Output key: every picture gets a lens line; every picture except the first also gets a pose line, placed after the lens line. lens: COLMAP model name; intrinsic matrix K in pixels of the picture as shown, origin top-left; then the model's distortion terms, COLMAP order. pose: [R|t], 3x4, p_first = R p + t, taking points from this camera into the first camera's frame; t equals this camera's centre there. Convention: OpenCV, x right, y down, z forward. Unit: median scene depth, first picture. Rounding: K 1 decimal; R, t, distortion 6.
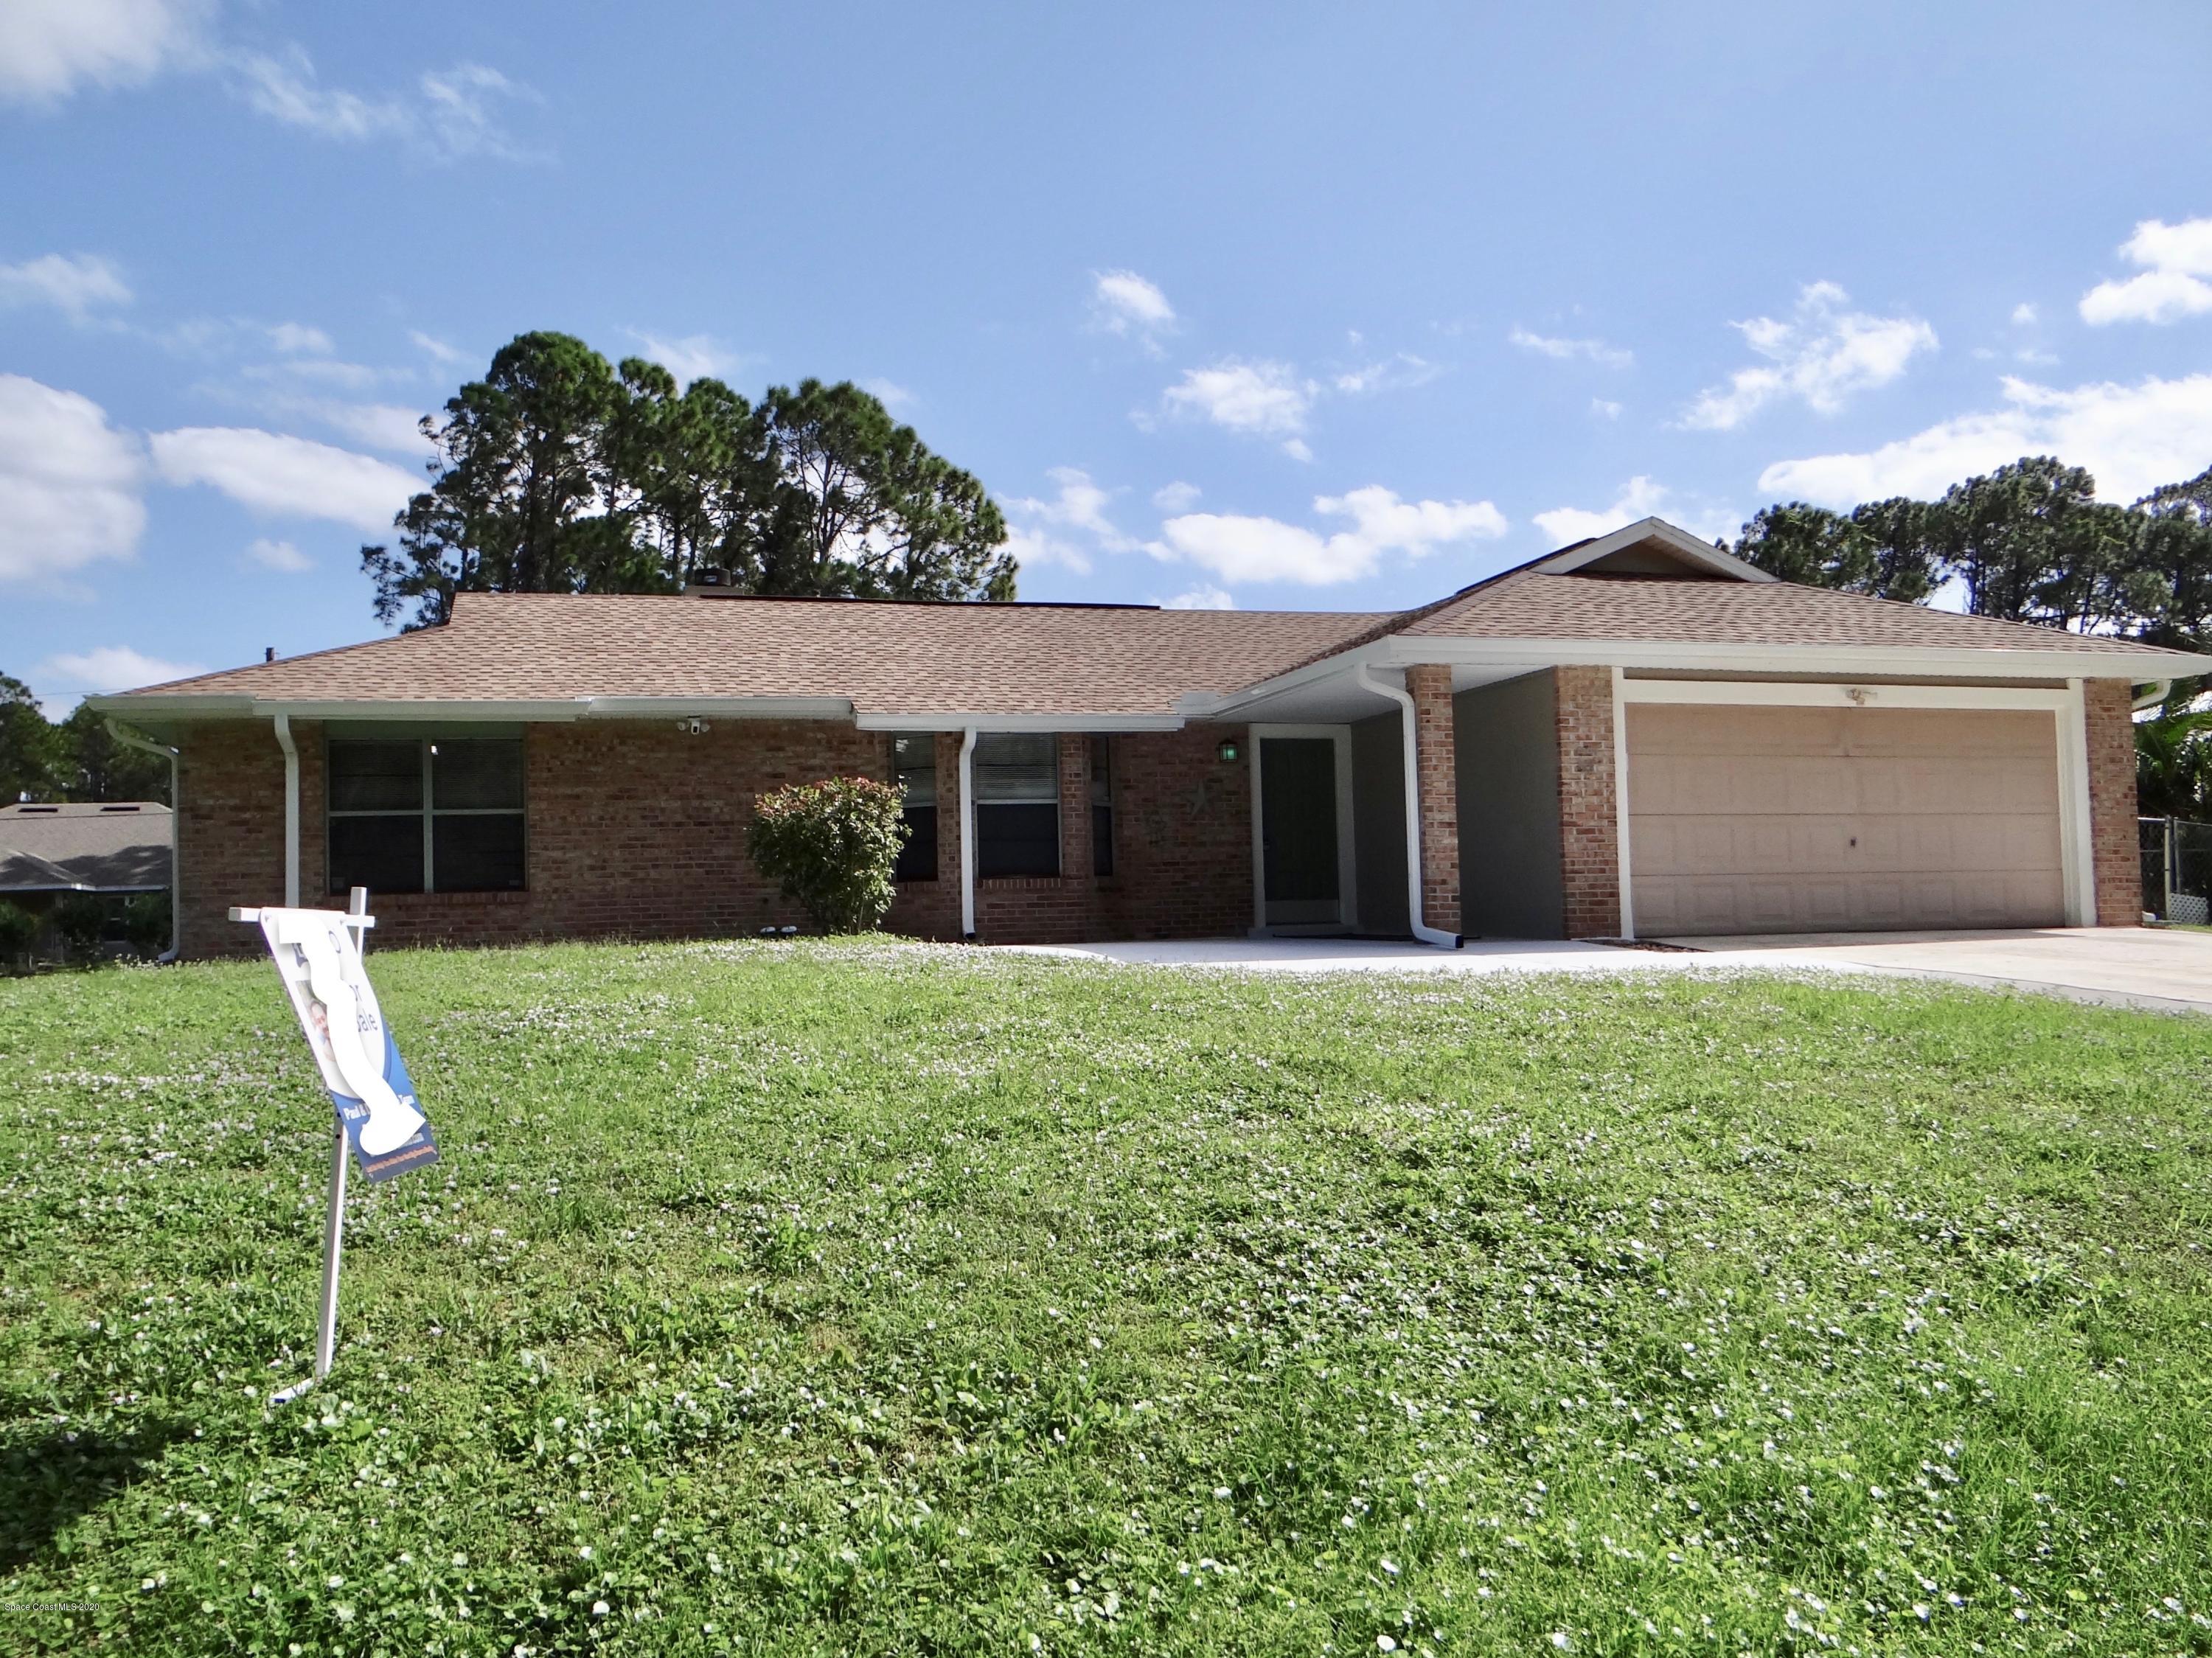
lens RADIAL K [[1765.6, 0, 1078.6], [0, 1765.6, 807.7], [0, 0, 1]] dist [0.009203, -0.004587]
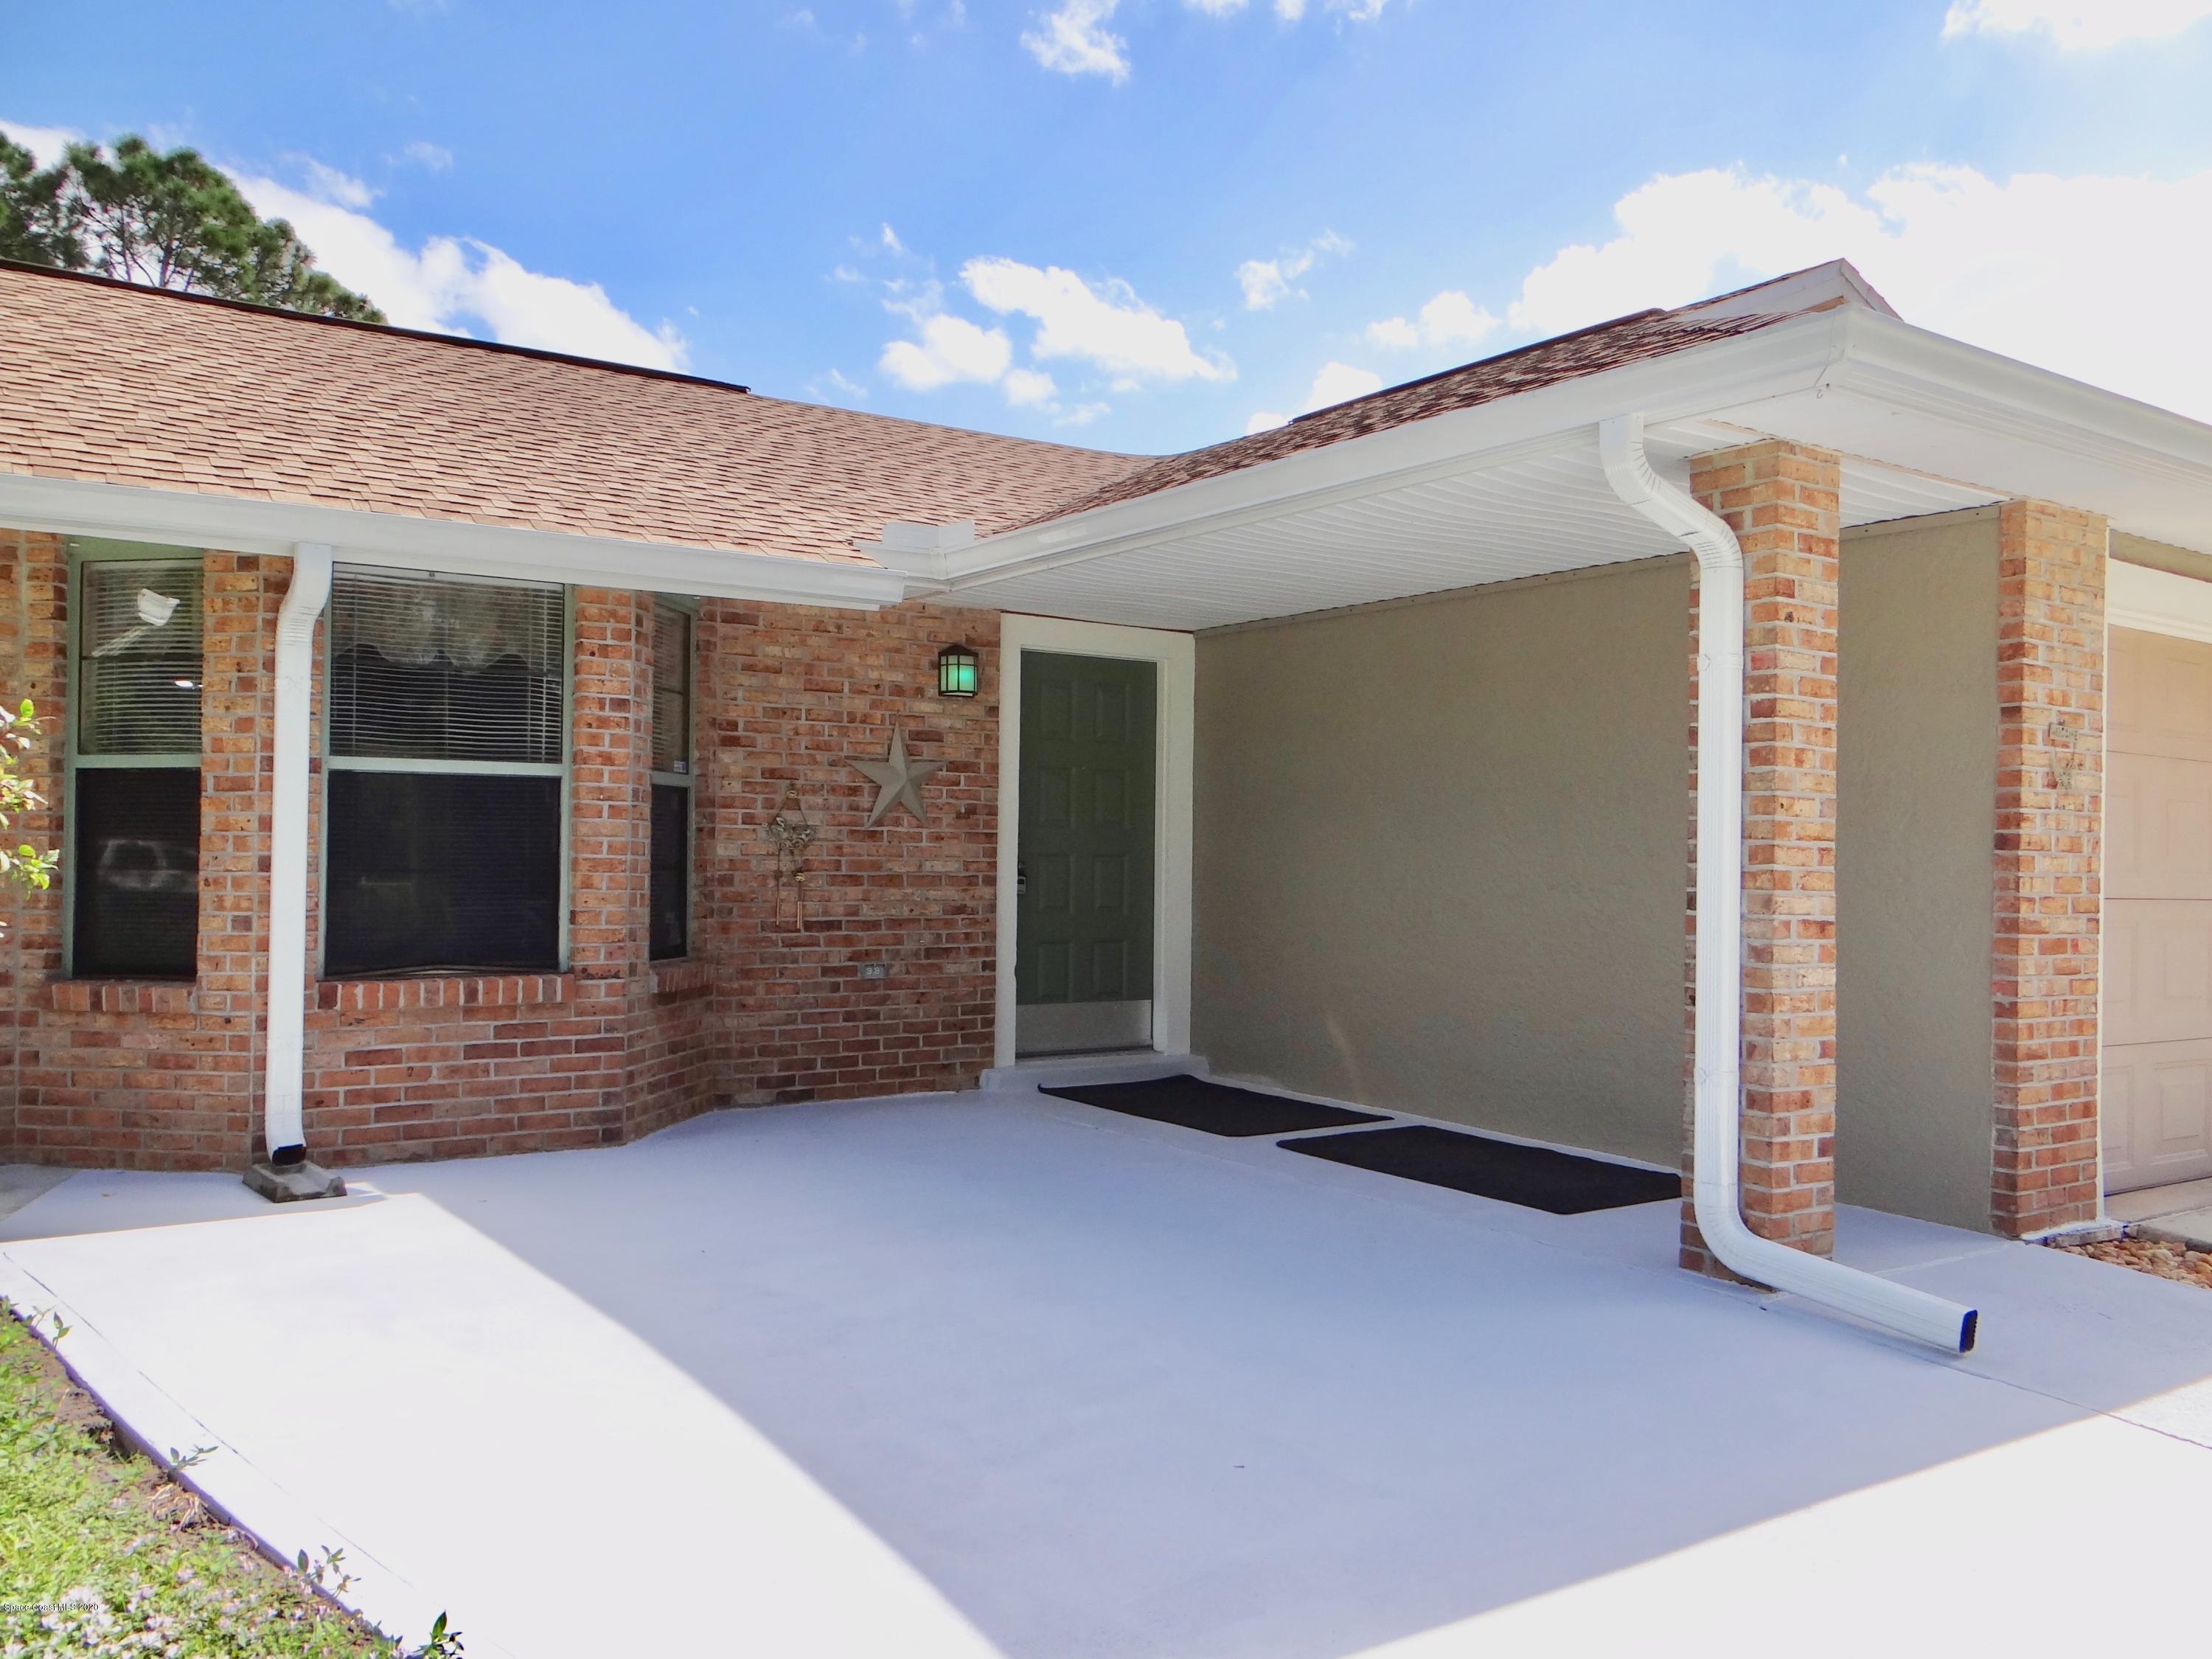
lens RADIAL K [[1765.7, 0, 1111.4], [0, 1765.7, 832.0], [0, 0, 1]] dist [0.009203, -0.004587]
pose [[0.940573, 0.041321, 0.337067, -0.028314], [-0.057084, 0.997684, 0.036984, -0.011254], [-0.334758, -0.054027, 0.940754, 0.603576]]
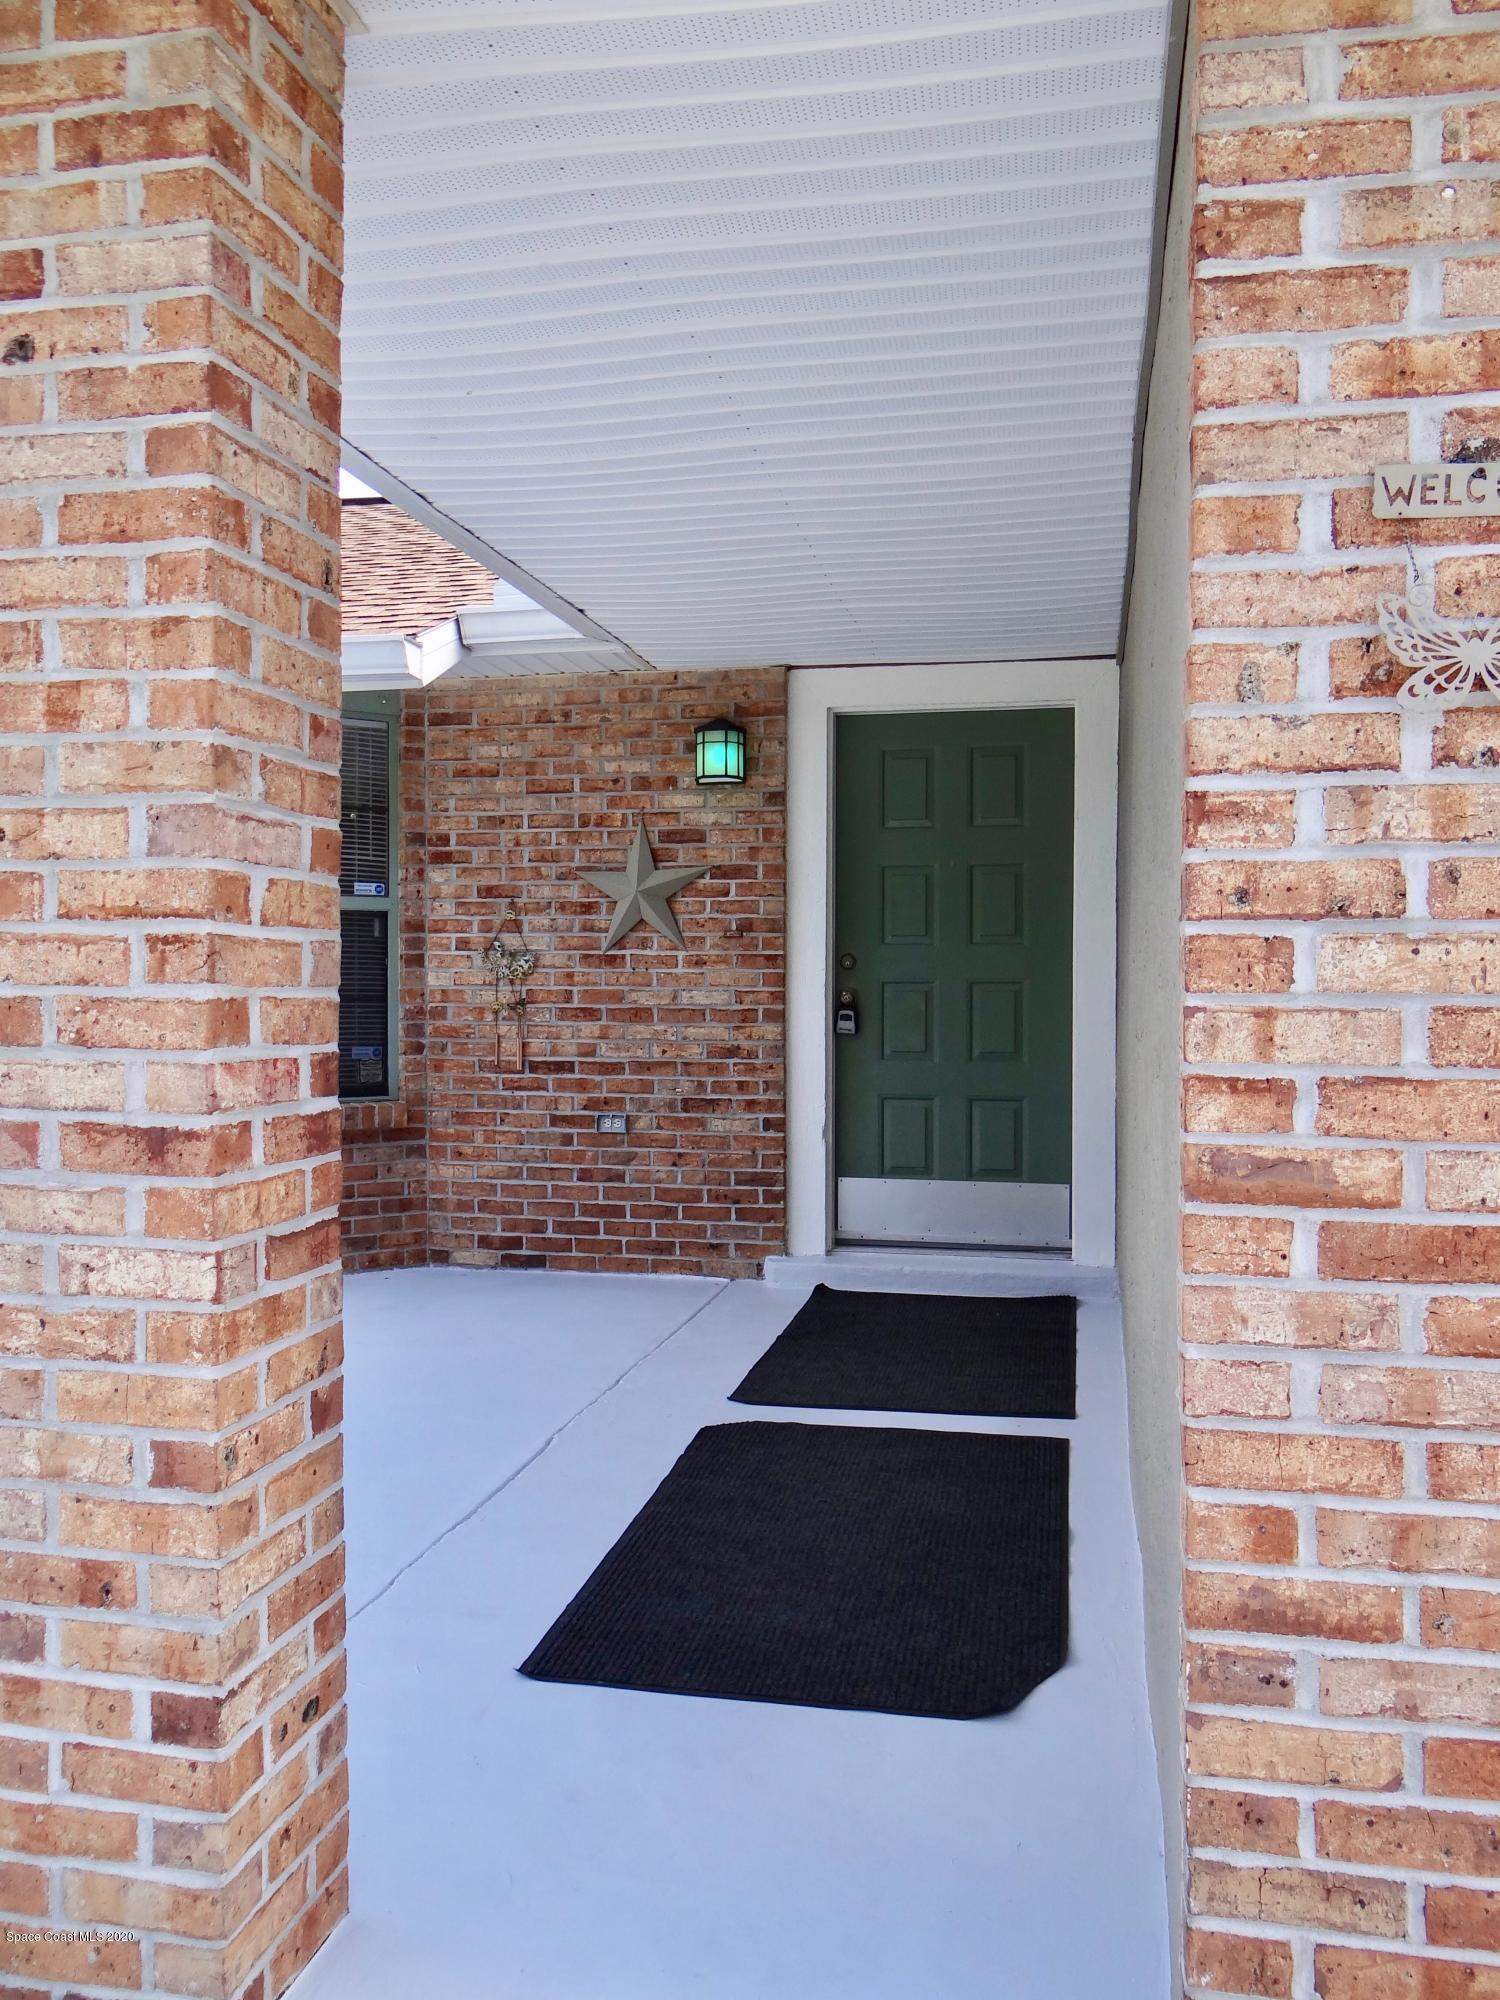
lens RADIAL K [[1596.5, 0, 731.7], [0, 1596.5, 1010.5], [0, 0, 1]] dist [0.009203, -0.004587]
pose [[0.885630, 0.036824, -0.462929, 0.250304], [0.003186, 0.996346, 0.085351, -0.008476], [0.464381, -0.077064, 0.882276, 0.761654]]
